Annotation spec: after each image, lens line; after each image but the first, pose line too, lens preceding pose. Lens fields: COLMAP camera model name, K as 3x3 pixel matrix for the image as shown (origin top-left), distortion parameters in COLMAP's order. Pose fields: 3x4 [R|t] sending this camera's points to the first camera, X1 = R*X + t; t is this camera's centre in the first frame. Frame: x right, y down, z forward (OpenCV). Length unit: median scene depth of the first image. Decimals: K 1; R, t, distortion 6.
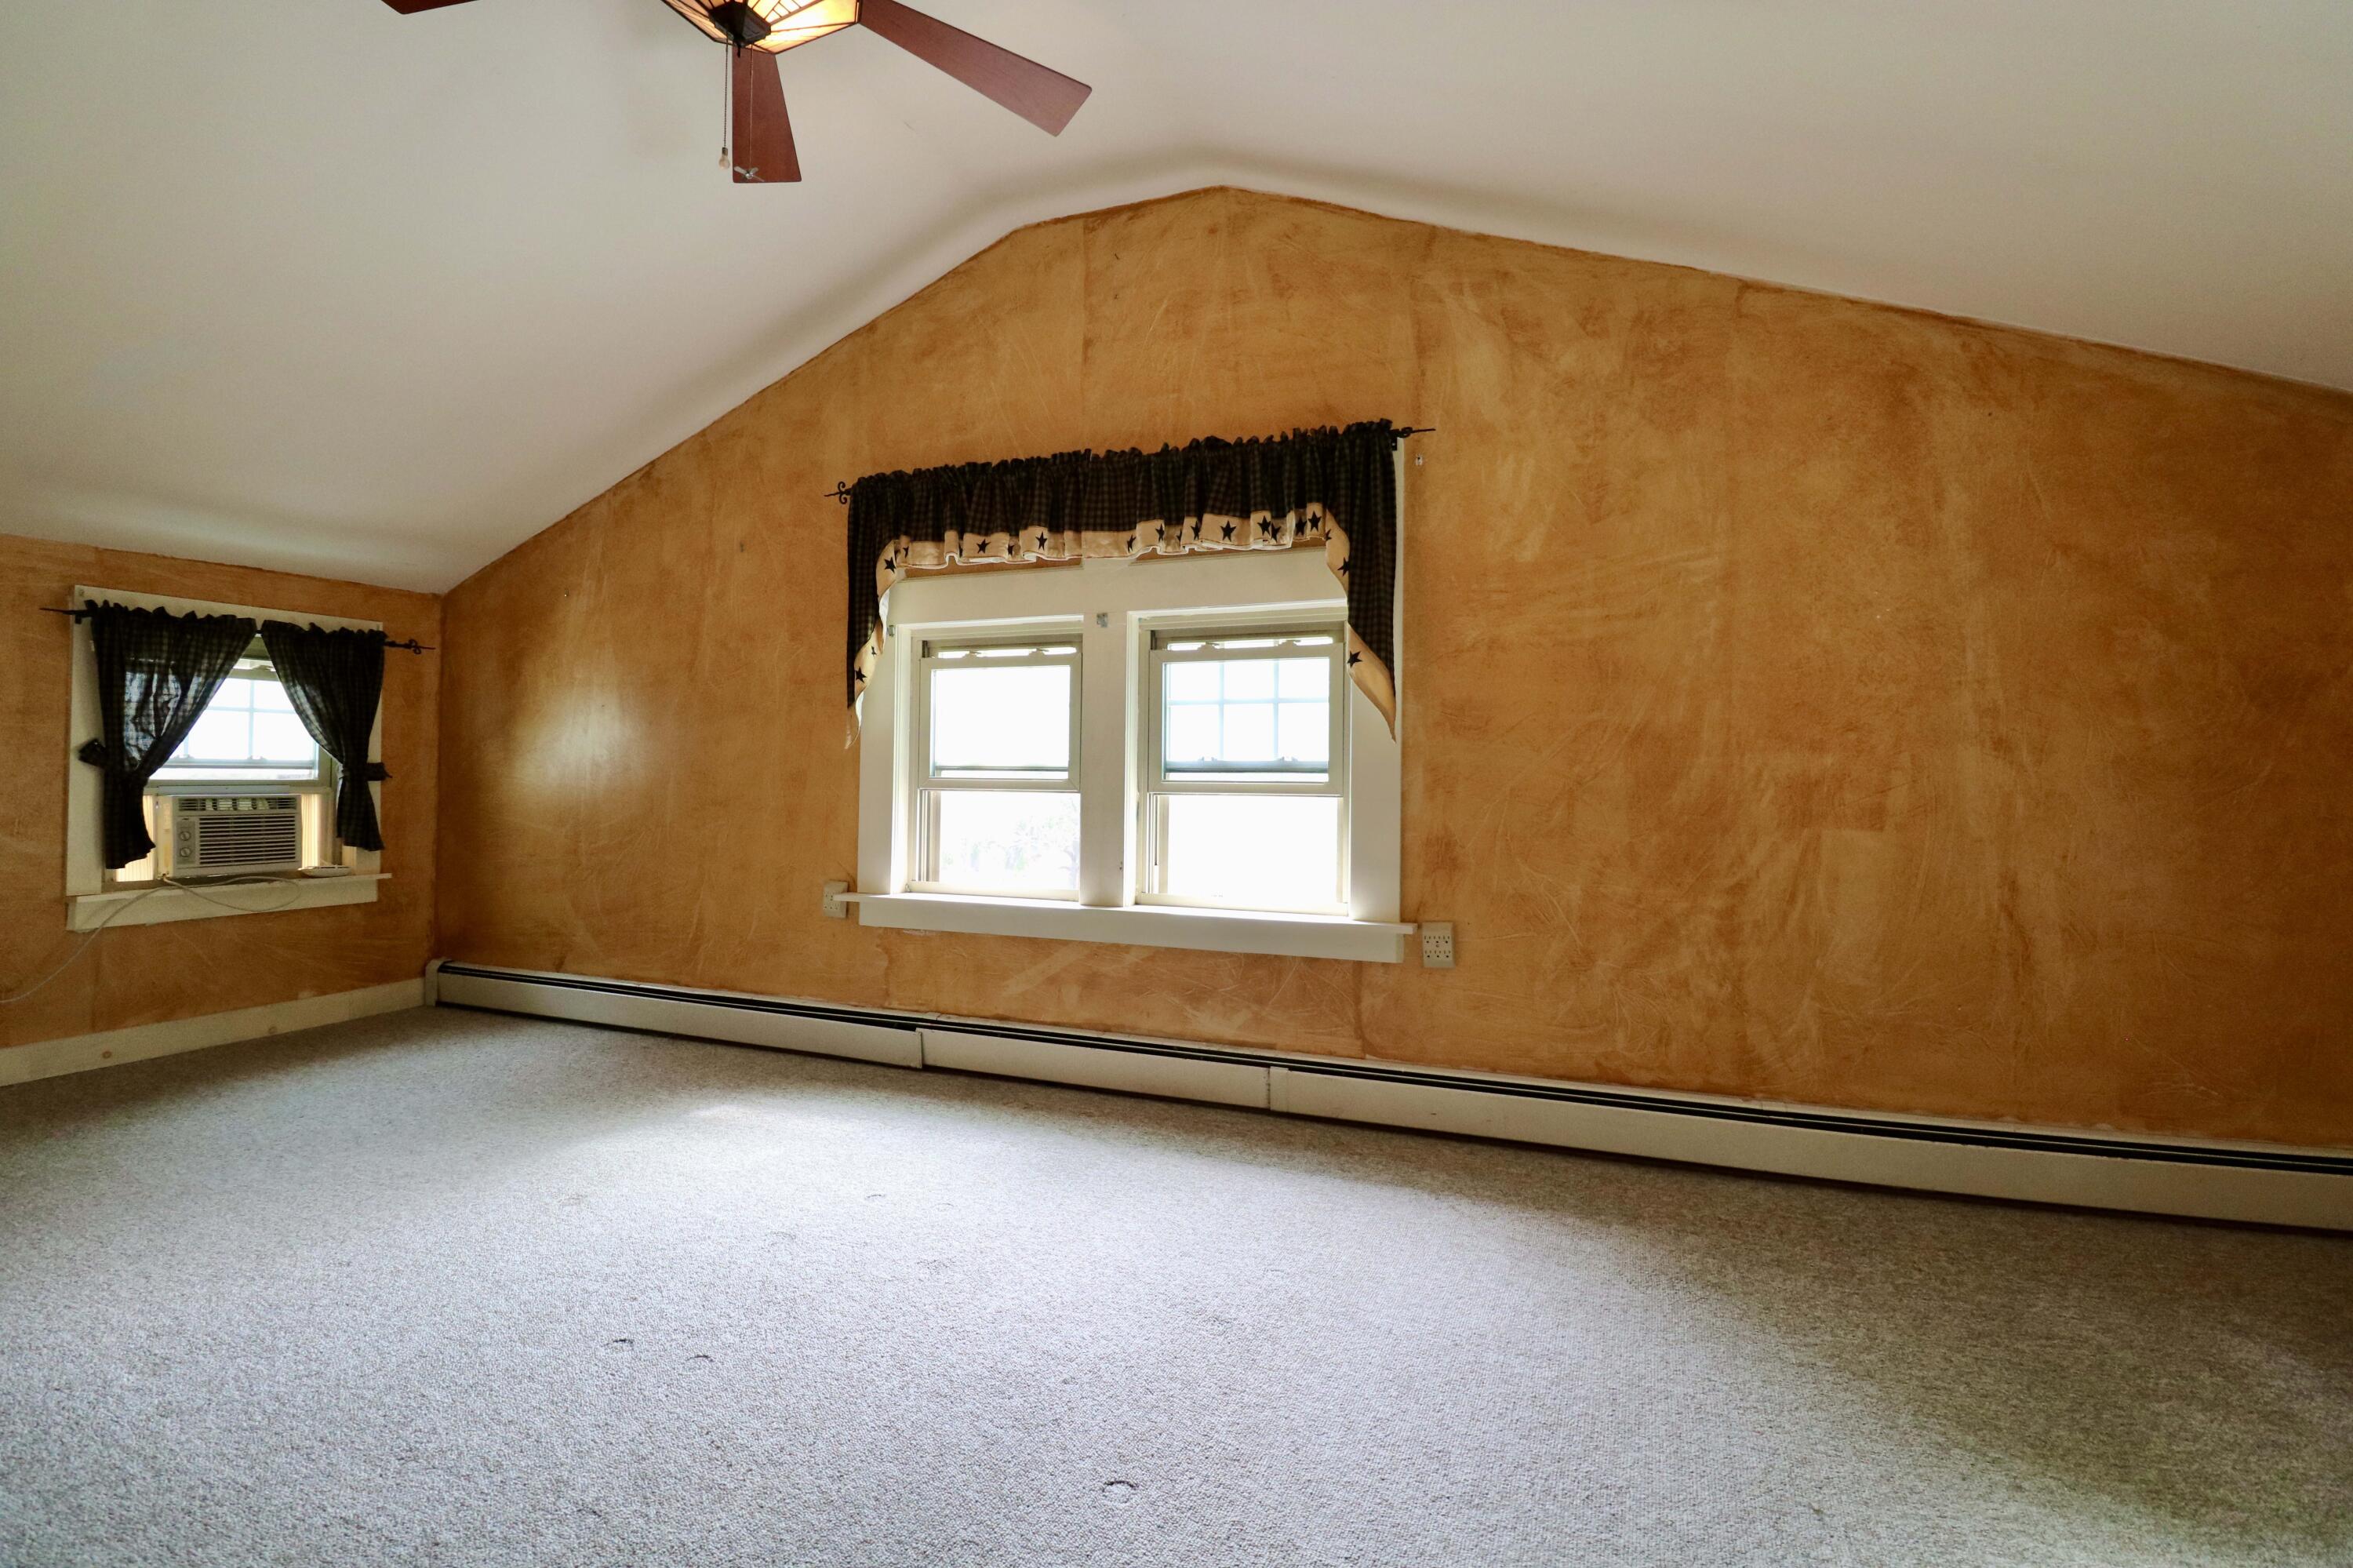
lens RADIAL K [[1095.3, 0, 1173.4], [0, 1095.3, 755.7], [0, 0, 1]] dist [0.000080, -0.016279]
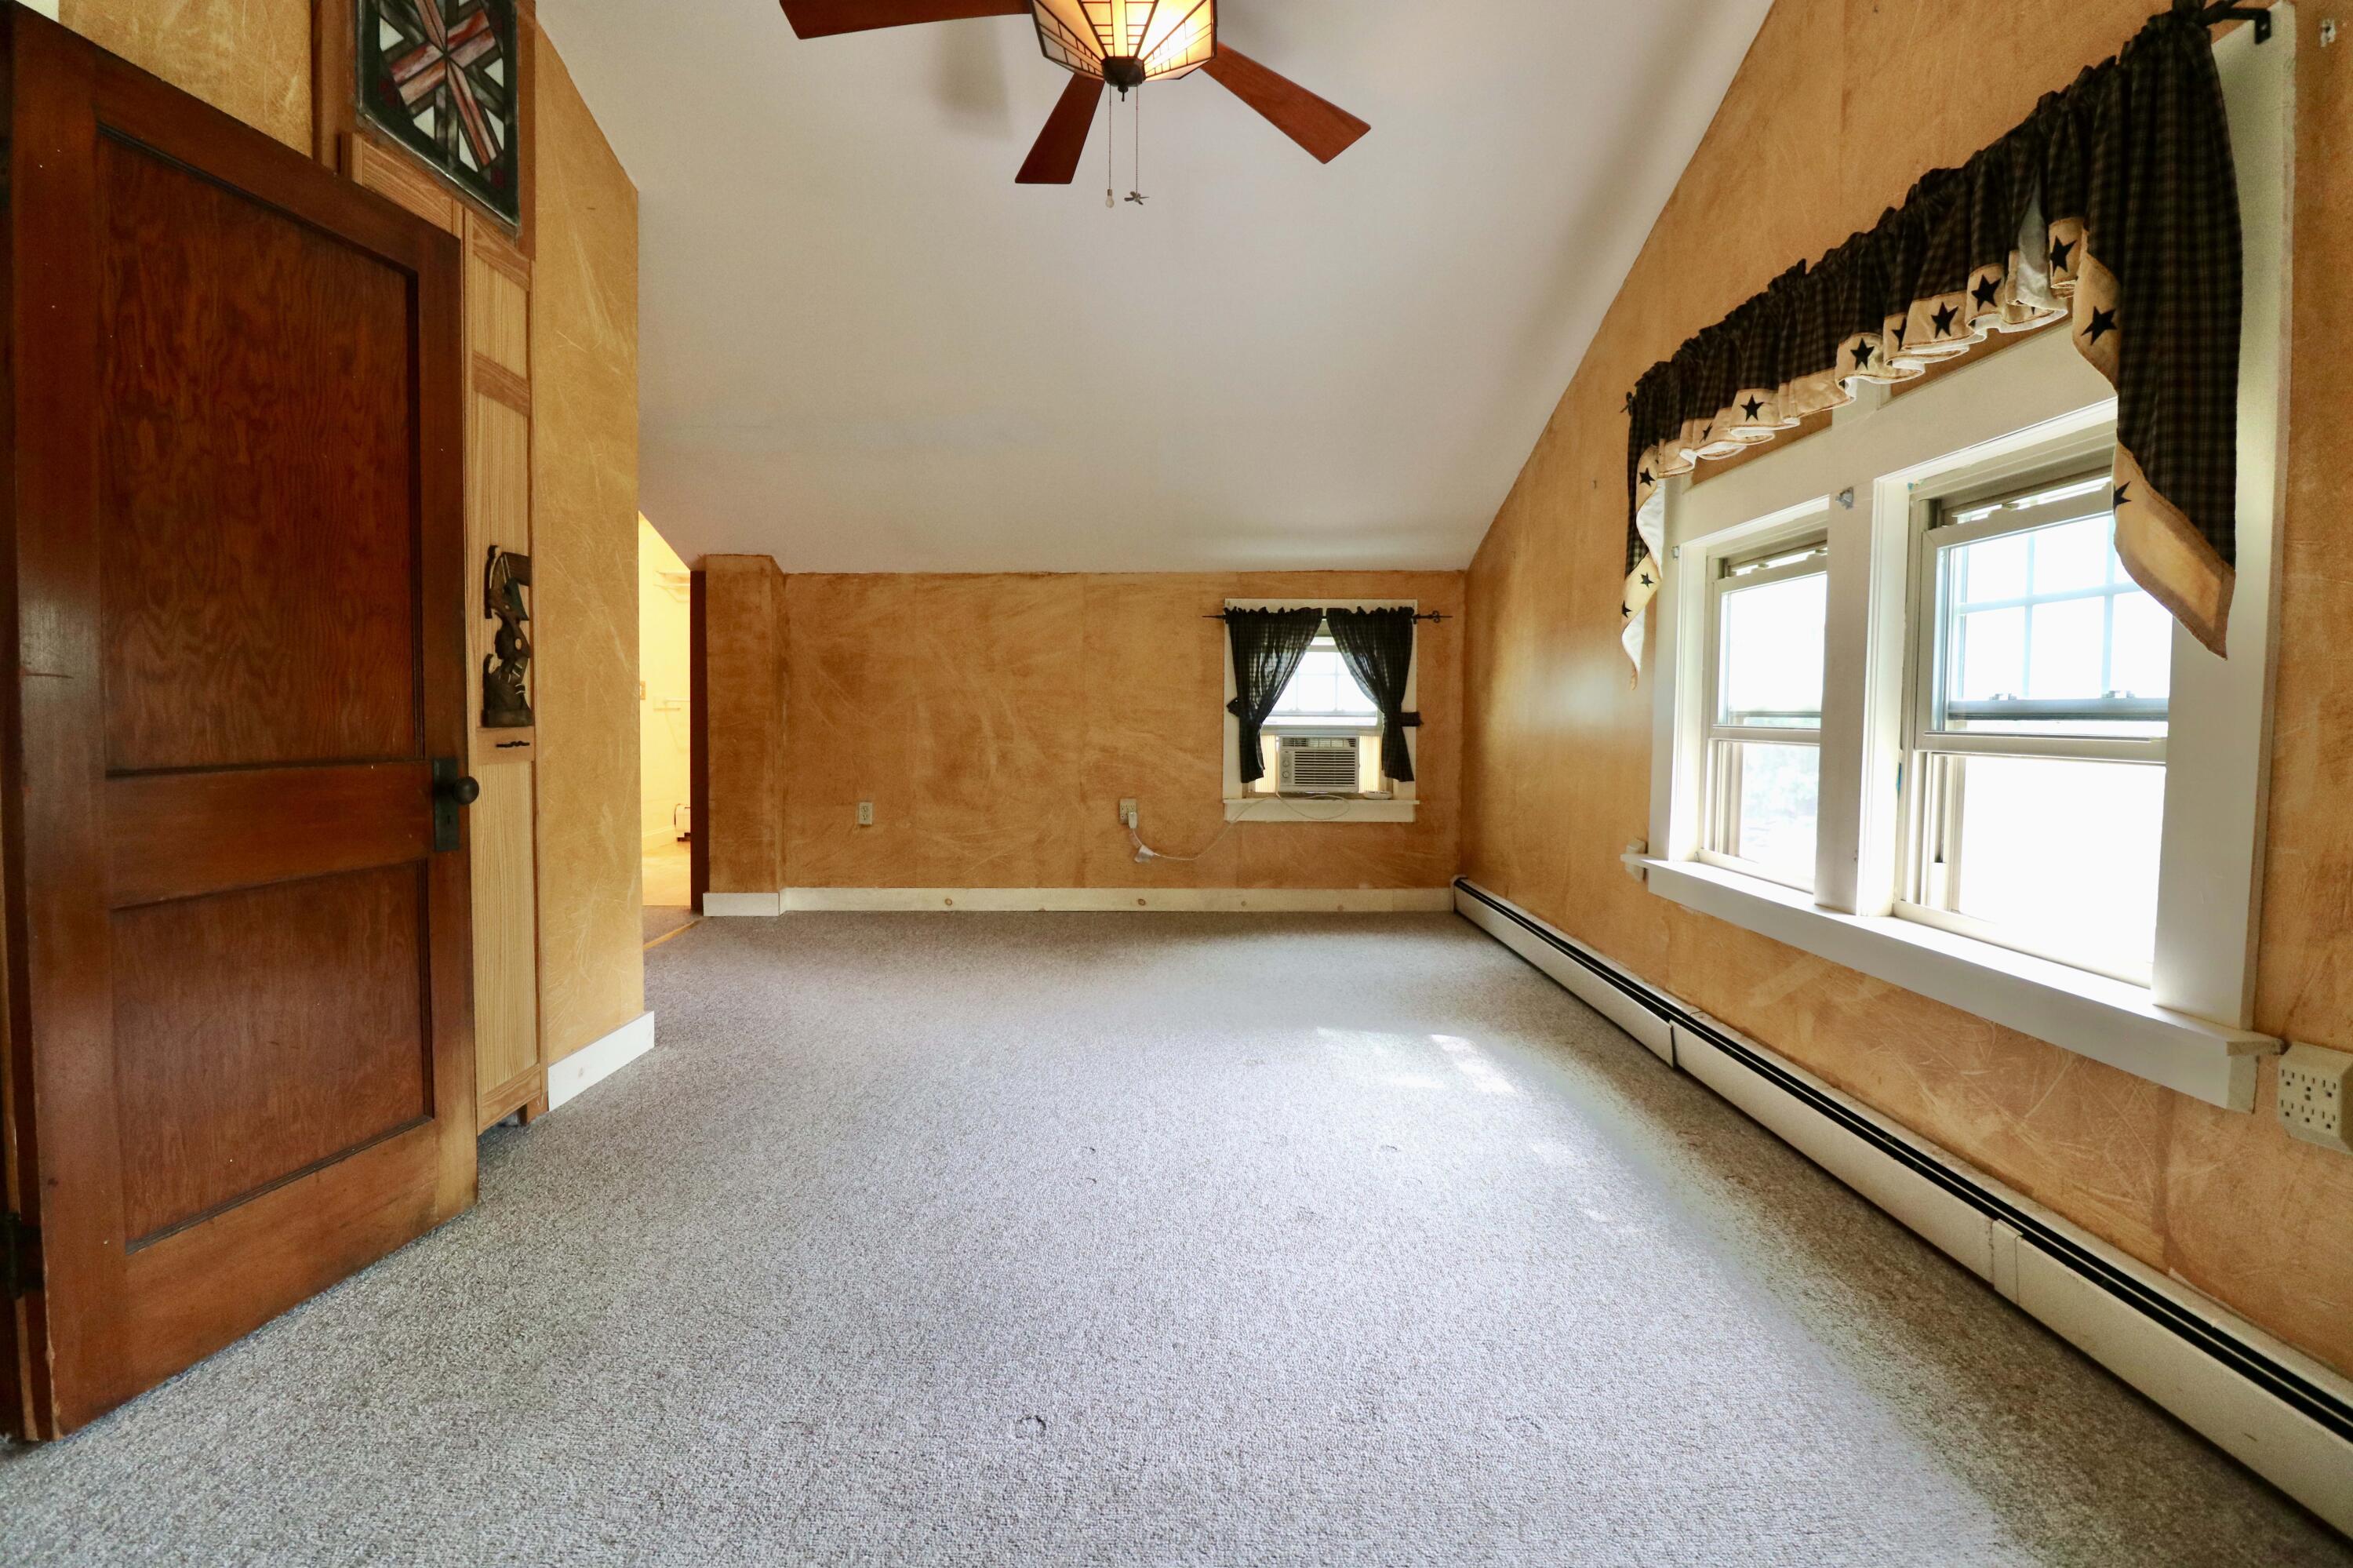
lens RADIAL K [[1087.4, 0, 1178.6], [0, 1087.4, 757.5], [0, 0, 1]] dist [-0.000139, -0.013786]
pose [[0.375020, 0.032359, -0.926452, 0.400011], [0.011932, 0.999139, 0.039727, 0.006787], [0.926940, -0.025953, 0.374311, 0.336343]]
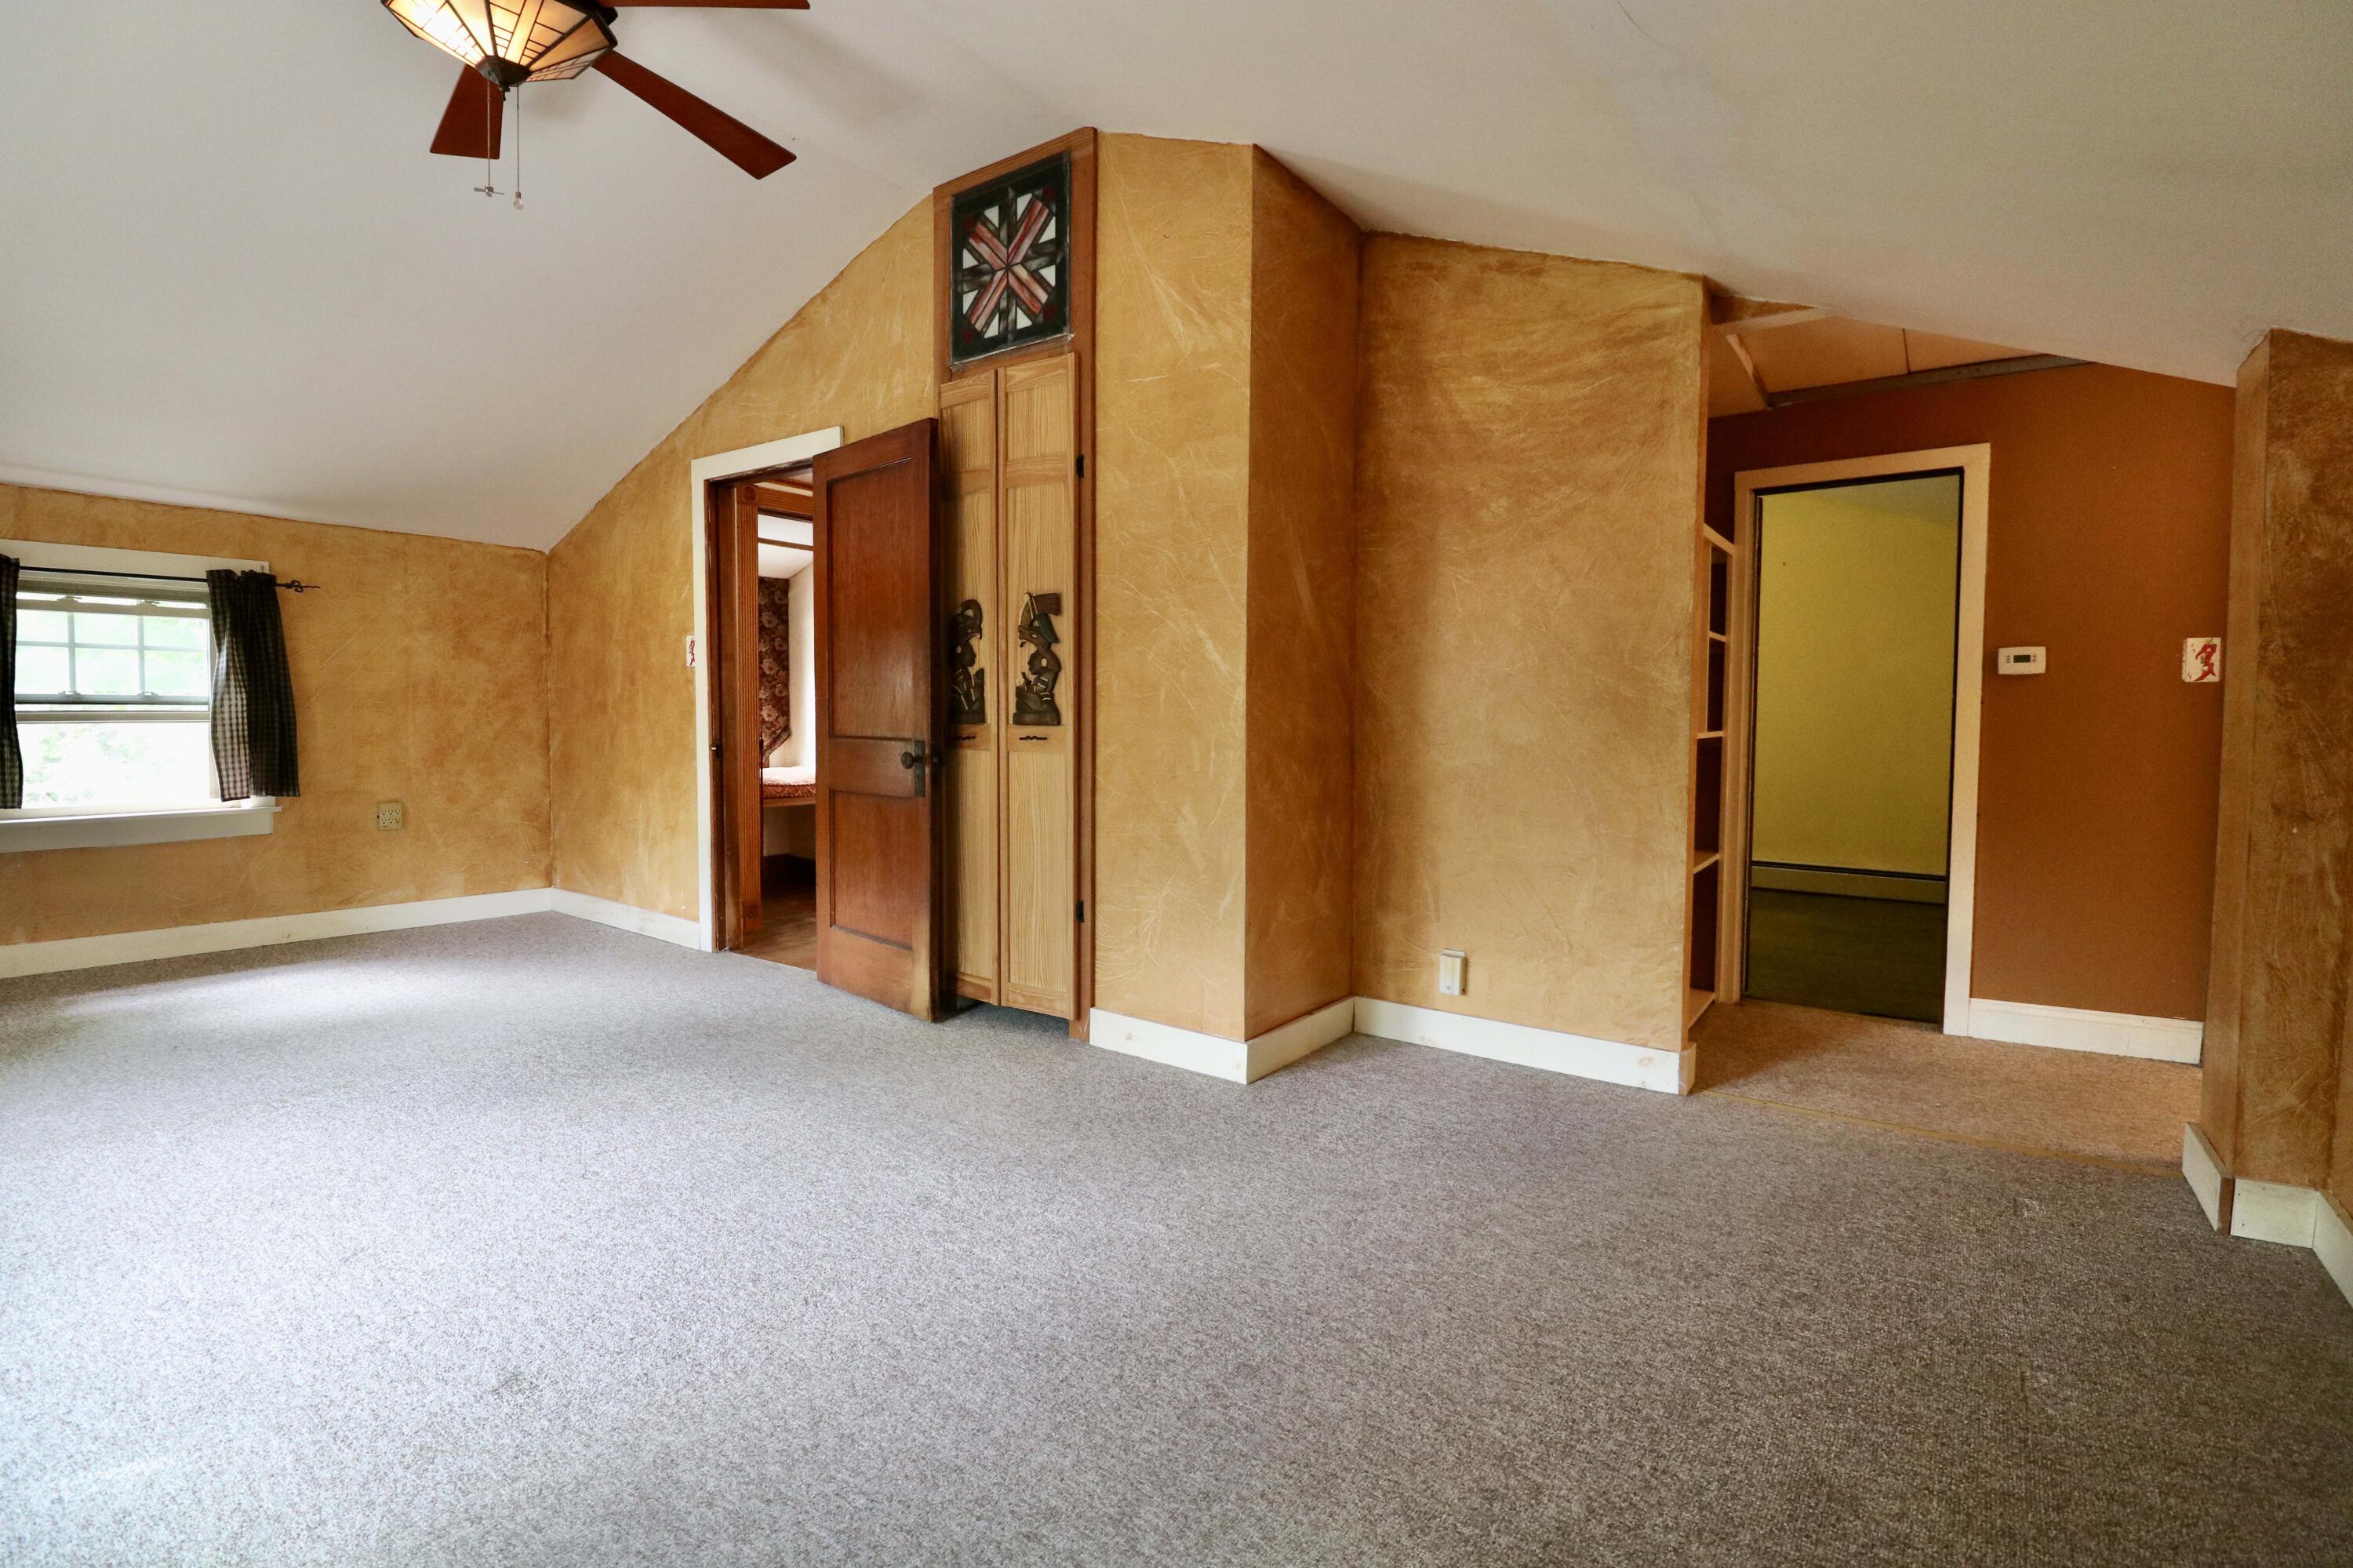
lens RADIAL K [[1086.6, 0, 1177.3], [0, 1086.6, 764.5], [0, 0, 1]] dist [0.001863, -0.014187]
pose [[-0.970670, -0.026913, 0.238904, -0.780247], [-0.020059, 0.999316, 0.031076, 0.011951], [-0.239577, 0.025372, -0.970546, 1.098824]]
